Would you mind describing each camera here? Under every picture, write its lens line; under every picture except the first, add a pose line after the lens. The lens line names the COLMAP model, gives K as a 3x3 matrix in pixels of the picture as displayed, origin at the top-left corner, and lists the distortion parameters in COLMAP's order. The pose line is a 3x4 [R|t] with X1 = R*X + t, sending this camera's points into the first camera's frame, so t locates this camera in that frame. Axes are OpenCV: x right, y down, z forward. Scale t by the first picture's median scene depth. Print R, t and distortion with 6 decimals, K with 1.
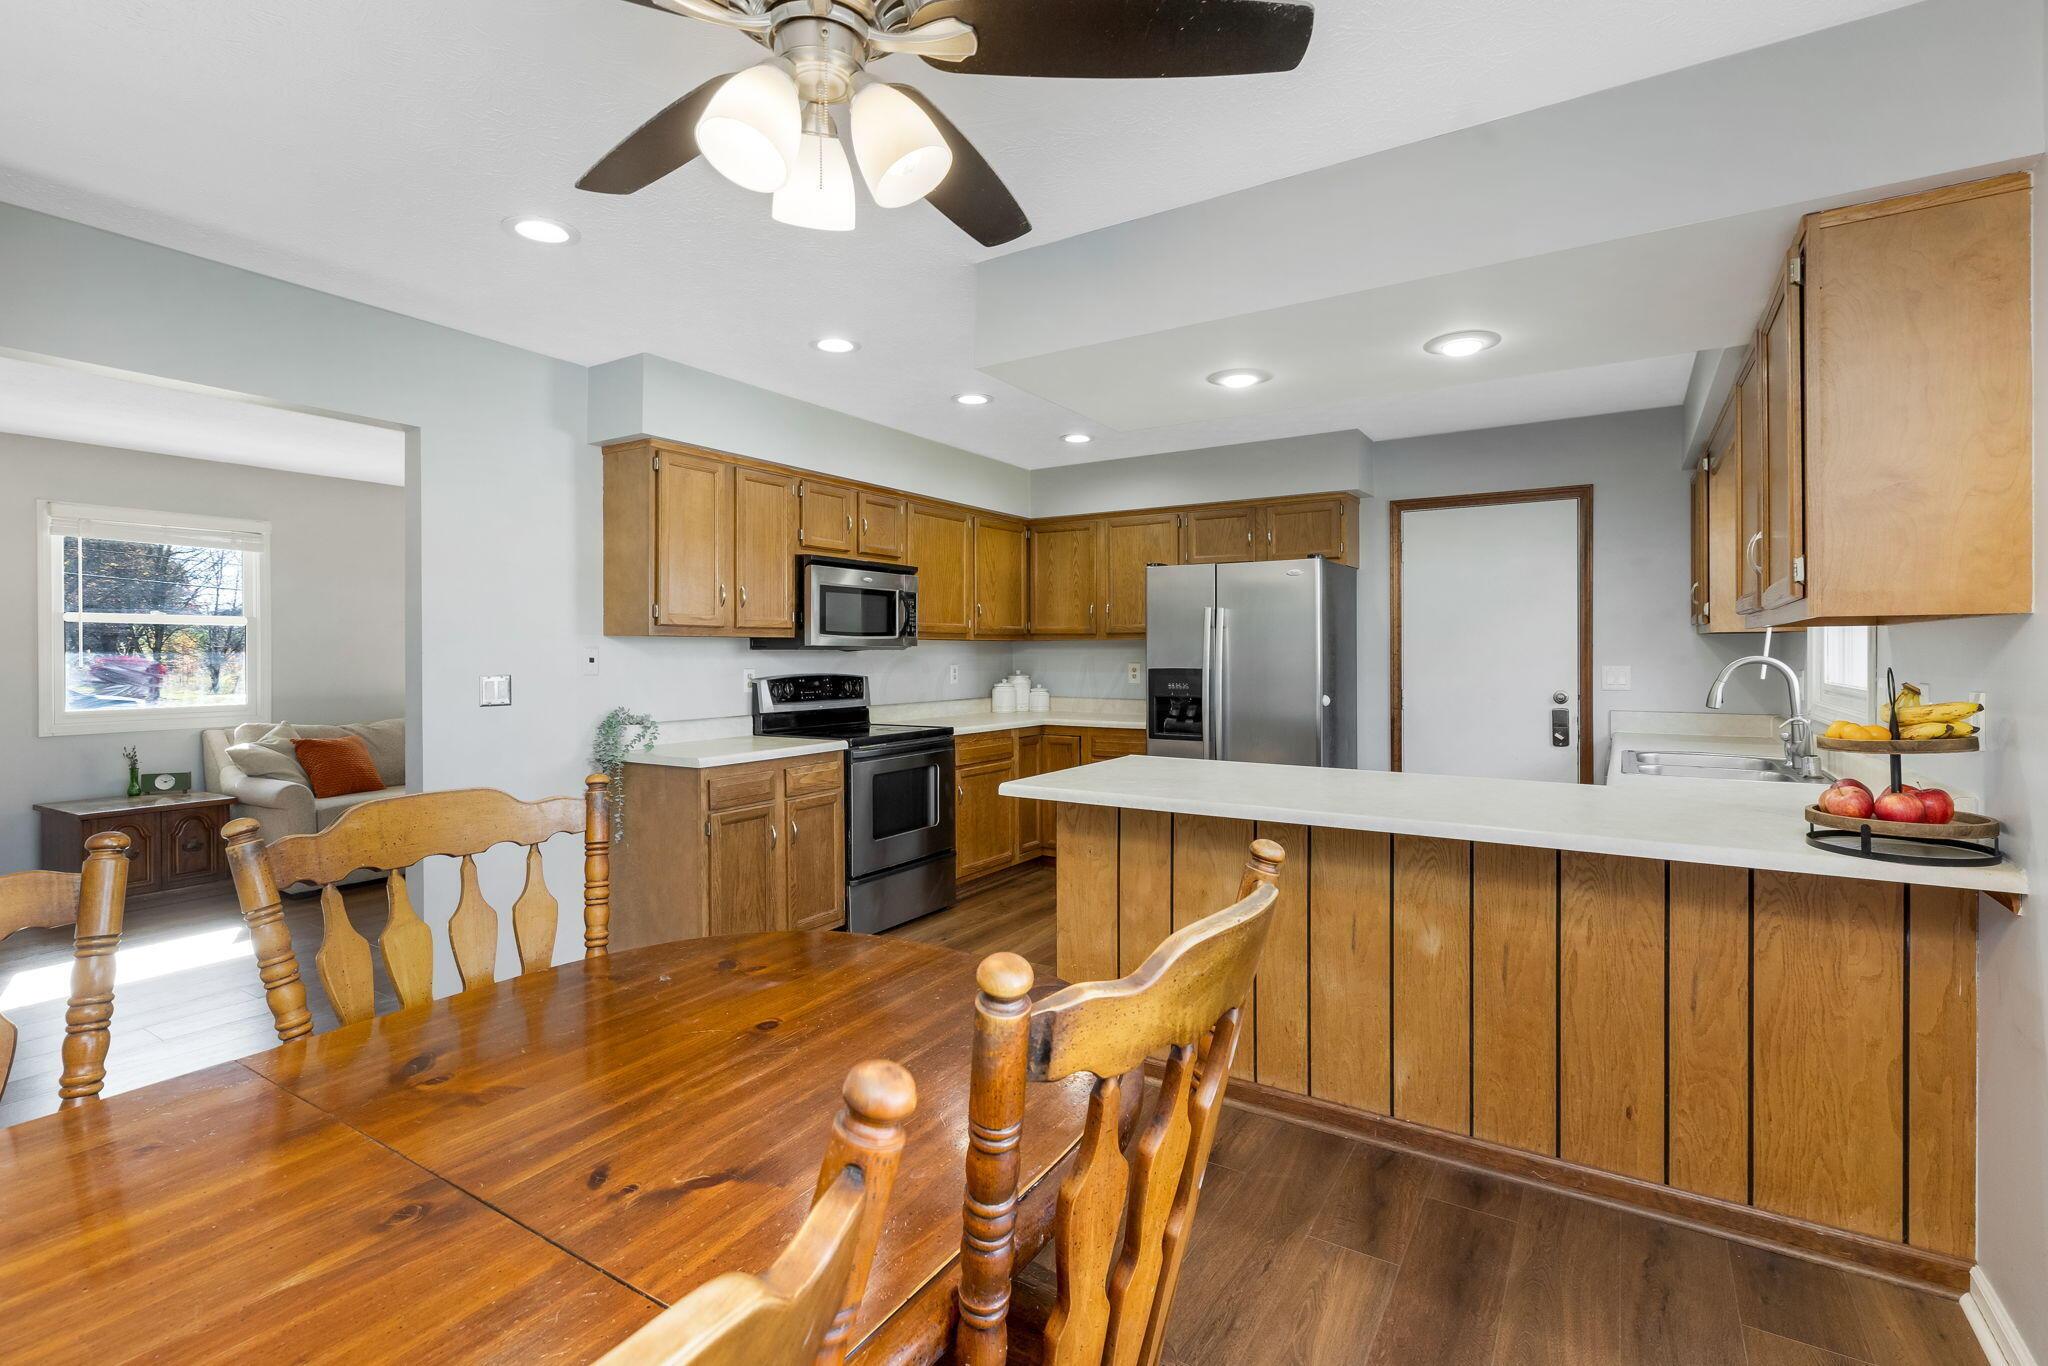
lens RADIAL K [[932.5, 0, 1024.4], [0, 932.5, 664.5], [0, 0, 1]] dist [0.000414, 0.000098]
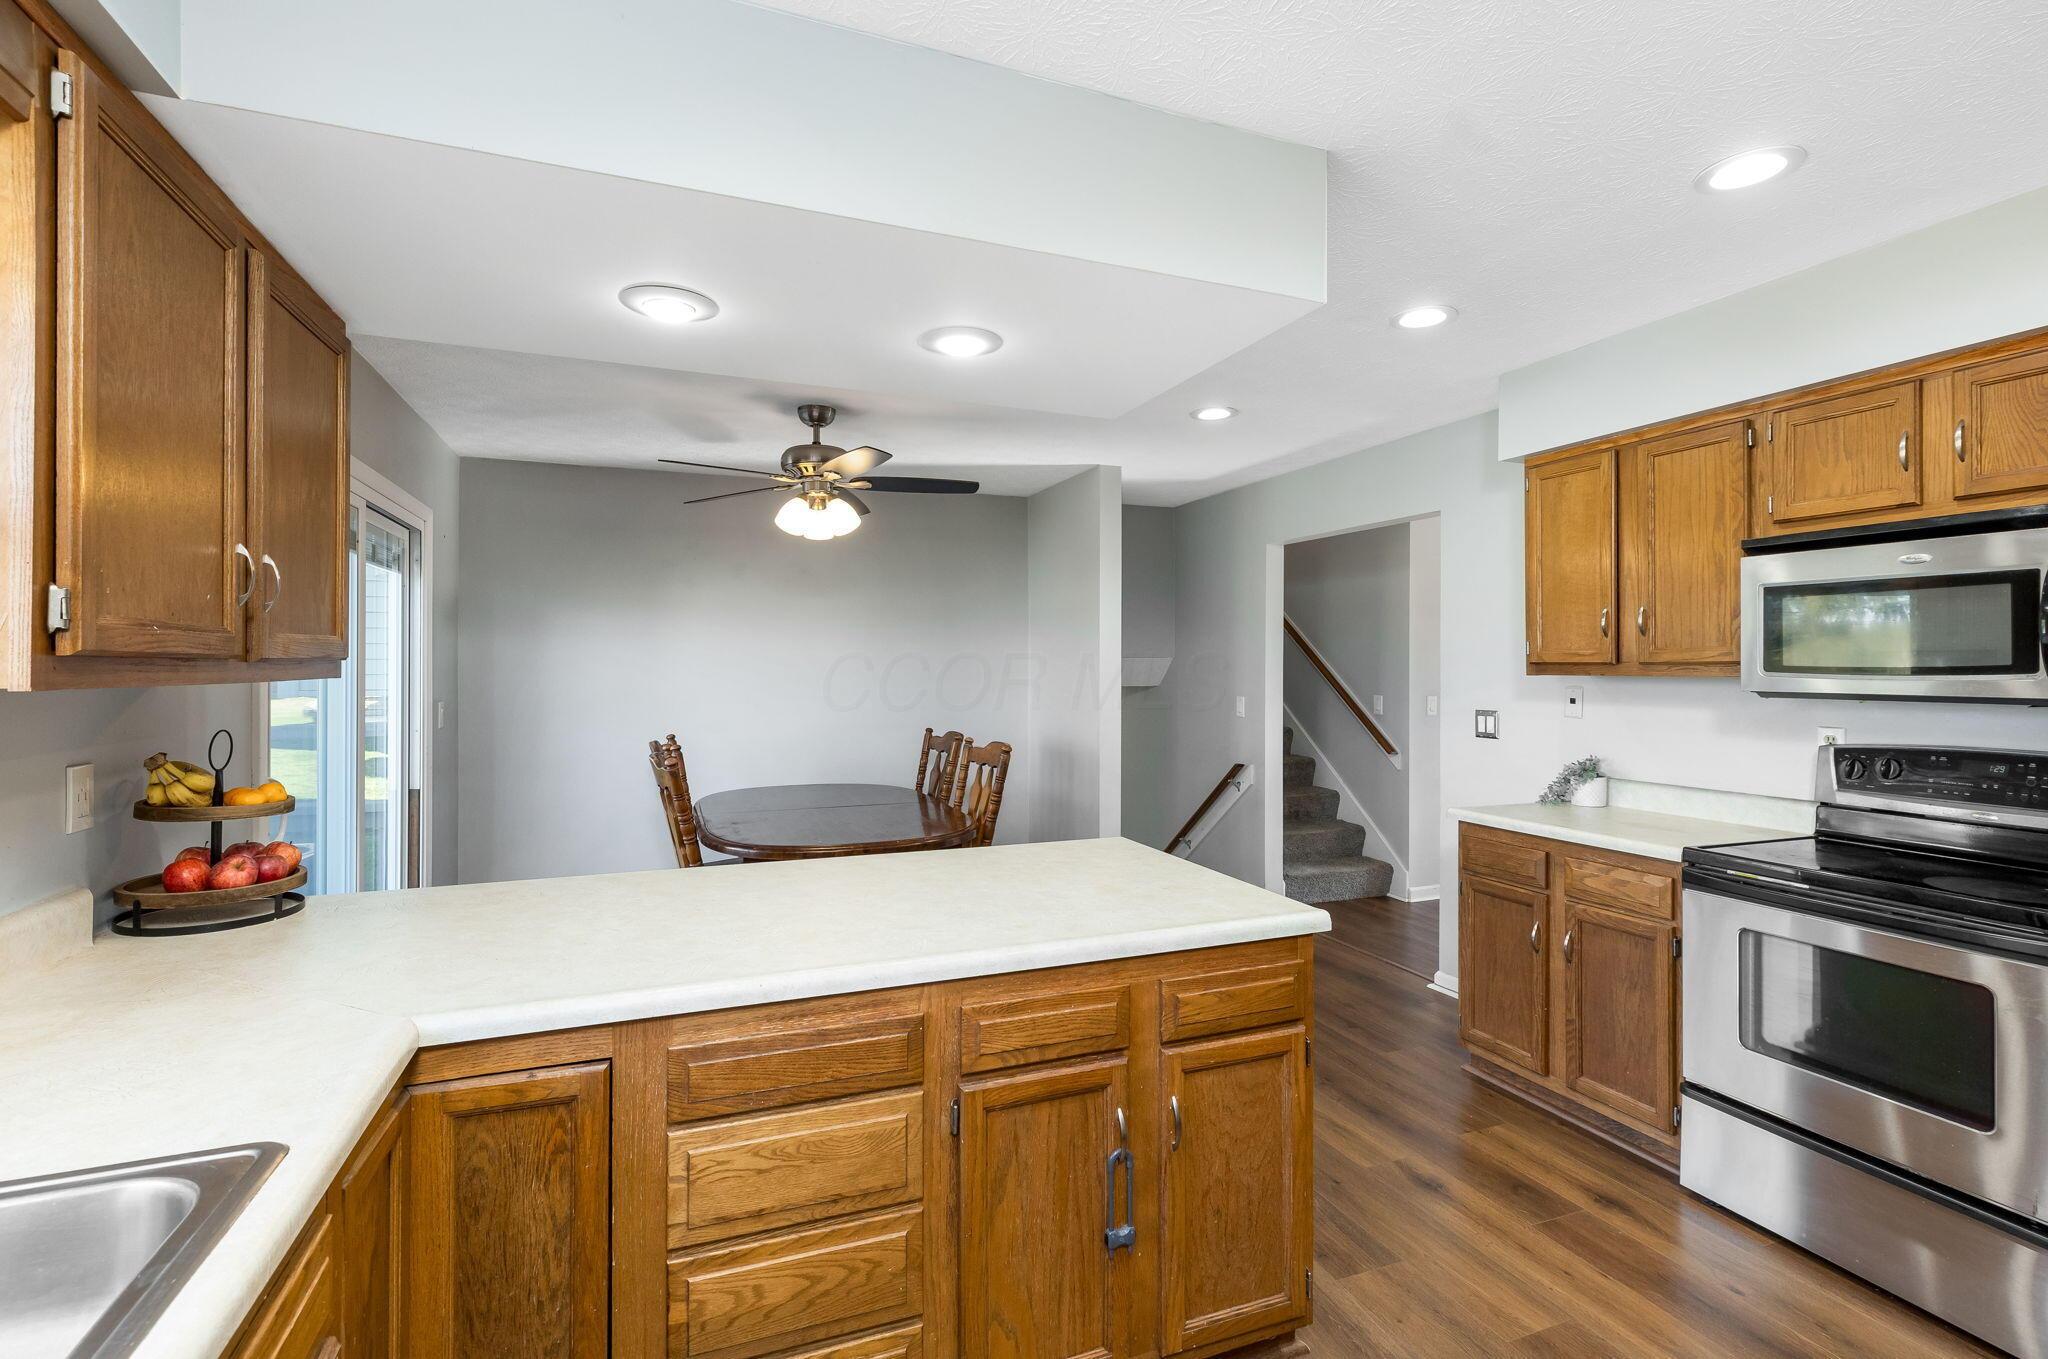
lens RADIAL K [[926.5, 0, 1022.1], [0, 926.5, 667.6], [0, 0, 1]] dist [-0.003134, -0.000403]
pose [[-0.591948, 0.008057, -0.805936, 0.559553], [-0.003777, 0.999911, 0.012770, -0.044673], [0.805967, 0.010603, -0.591865, 1.026873]]
